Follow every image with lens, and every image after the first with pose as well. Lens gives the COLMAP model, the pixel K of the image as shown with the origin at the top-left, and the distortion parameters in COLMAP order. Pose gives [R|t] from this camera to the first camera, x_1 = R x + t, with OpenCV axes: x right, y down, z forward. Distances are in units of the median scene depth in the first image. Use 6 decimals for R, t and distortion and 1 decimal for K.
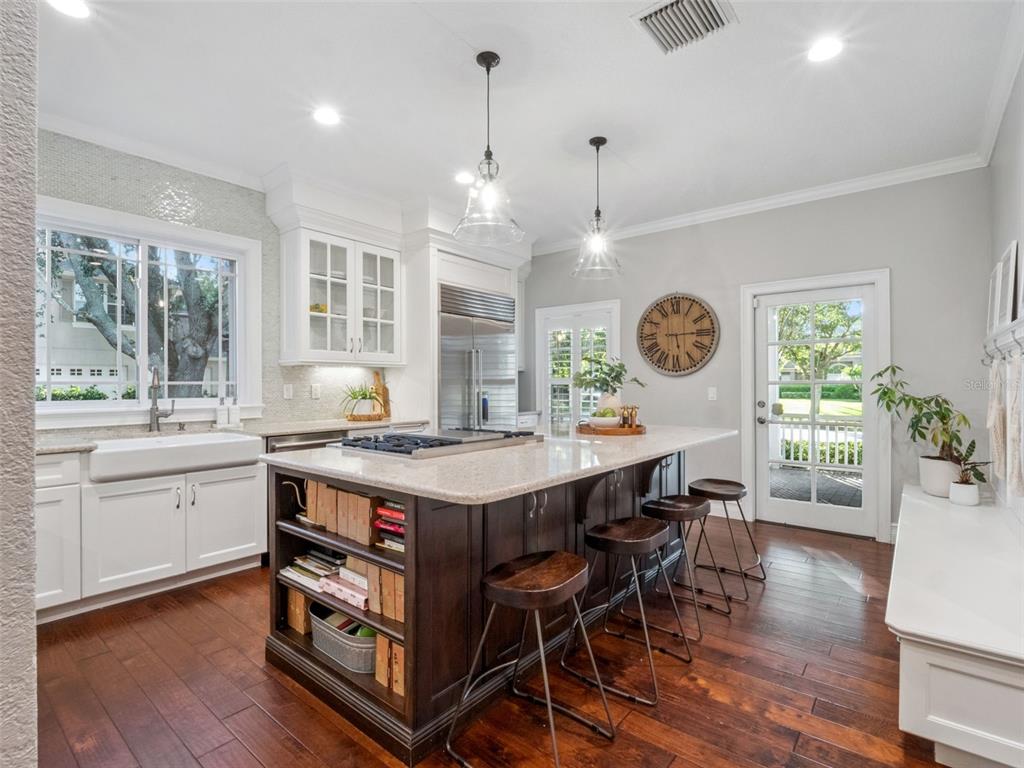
lens RADIAL K [[499.2, 0, 506.8], [0, 499.2, 382.3], [0, 0, 1]] dist [-0.006184, -0.001879]
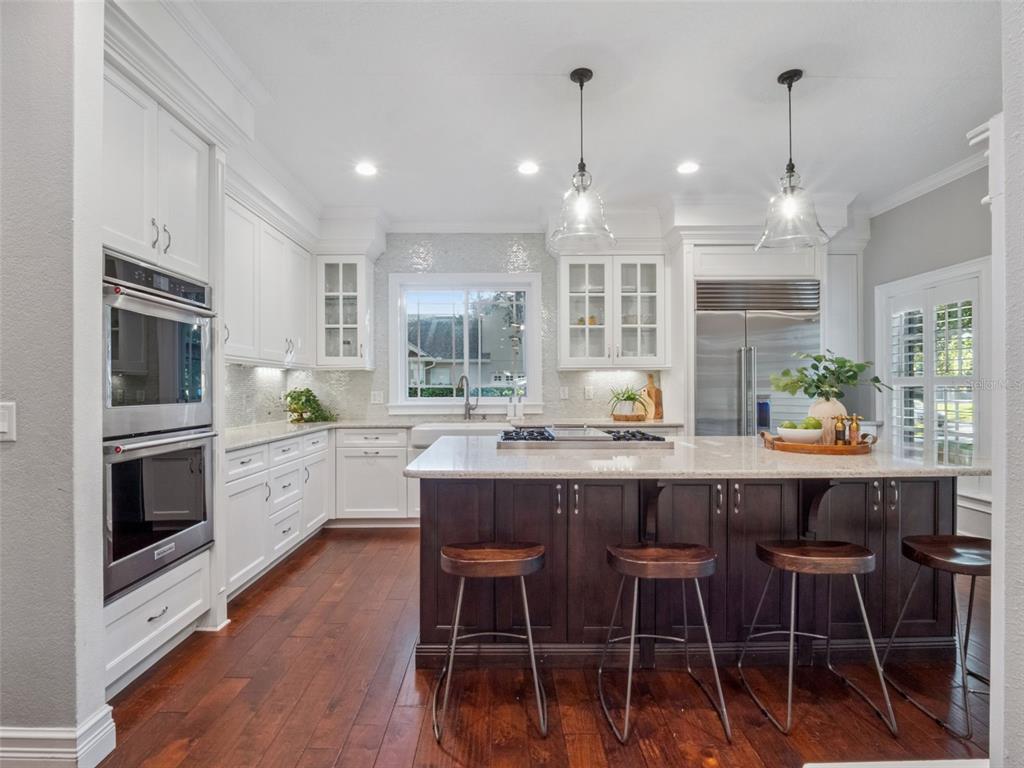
lens RADIAL K [[499.2, 0, 505.3], [0, 499.2, 386.1], [0, 0, 1]] dist [-0.006184, -0.001879]
pose [[0.641026, -0.003236, -0.767513, 0.380191], [0.005379, 0.999985, 0.000276, 0.001349], [0.767501, -0.004306, 0.641034, 0.117404]]
